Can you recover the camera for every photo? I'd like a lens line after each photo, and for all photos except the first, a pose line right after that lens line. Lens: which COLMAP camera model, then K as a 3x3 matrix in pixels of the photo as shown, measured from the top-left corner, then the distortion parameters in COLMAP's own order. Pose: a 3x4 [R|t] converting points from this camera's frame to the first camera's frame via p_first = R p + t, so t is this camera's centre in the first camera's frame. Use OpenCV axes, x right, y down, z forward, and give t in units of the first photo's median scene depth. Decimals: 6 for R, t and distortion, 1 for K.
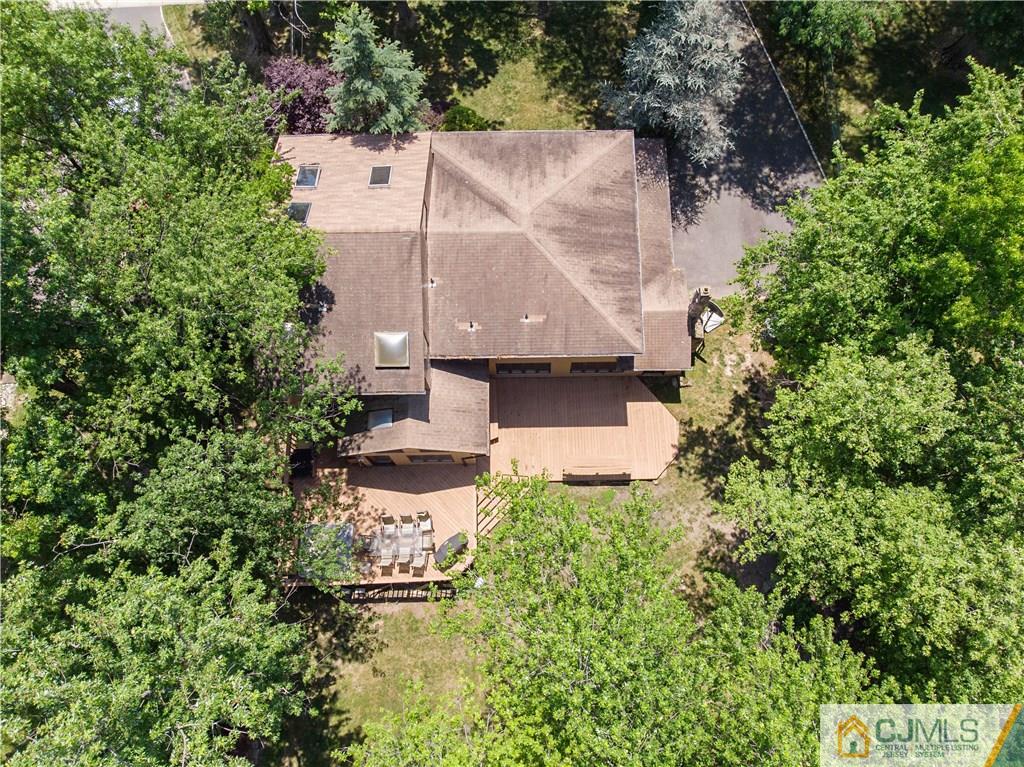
lens RADIAL K [[737.6, 0, 512.0], [0, 737.6, 383.5], [0, 0, 1]] dist [0.103125, 0.000191]
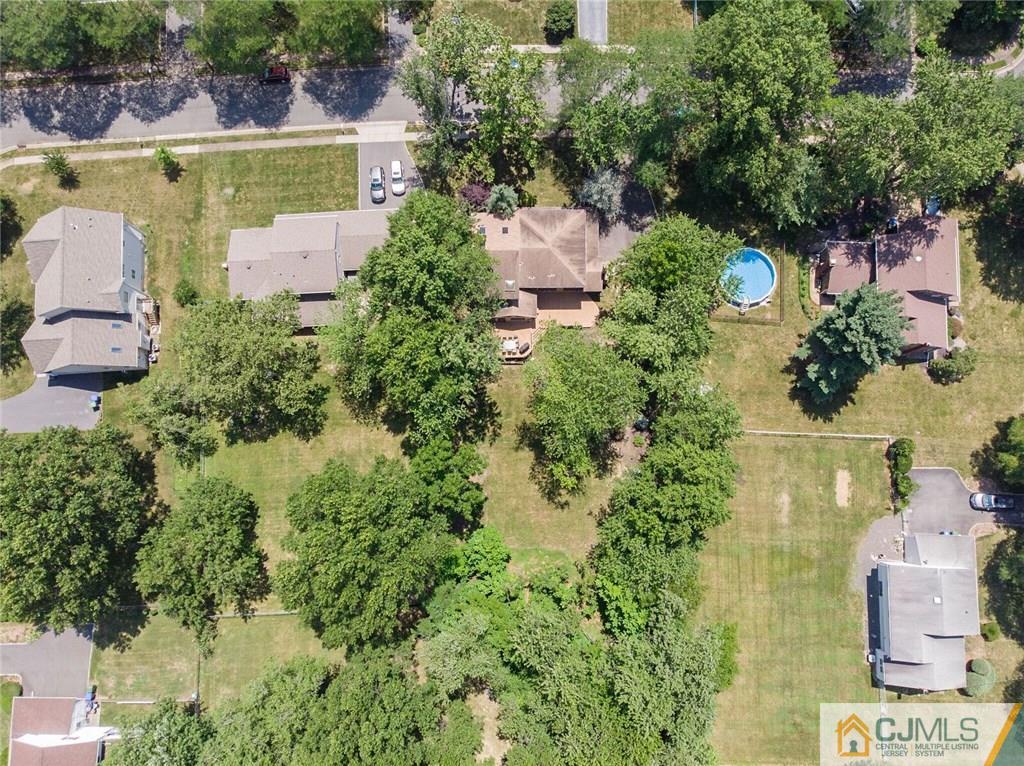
lens RADIAL K [[747.6, 0, 518.3], [0, 747.6, 391.7], [0, 0, 1]] dist [0.013454, -0.002522]
pose [[0.999523, 0.006244, 0.030233, -0.197139], [-0.011239, 0.985723, 0.168000, -0.125762], [-0.028752, -0.168260, 0.985323, -2.134309]]
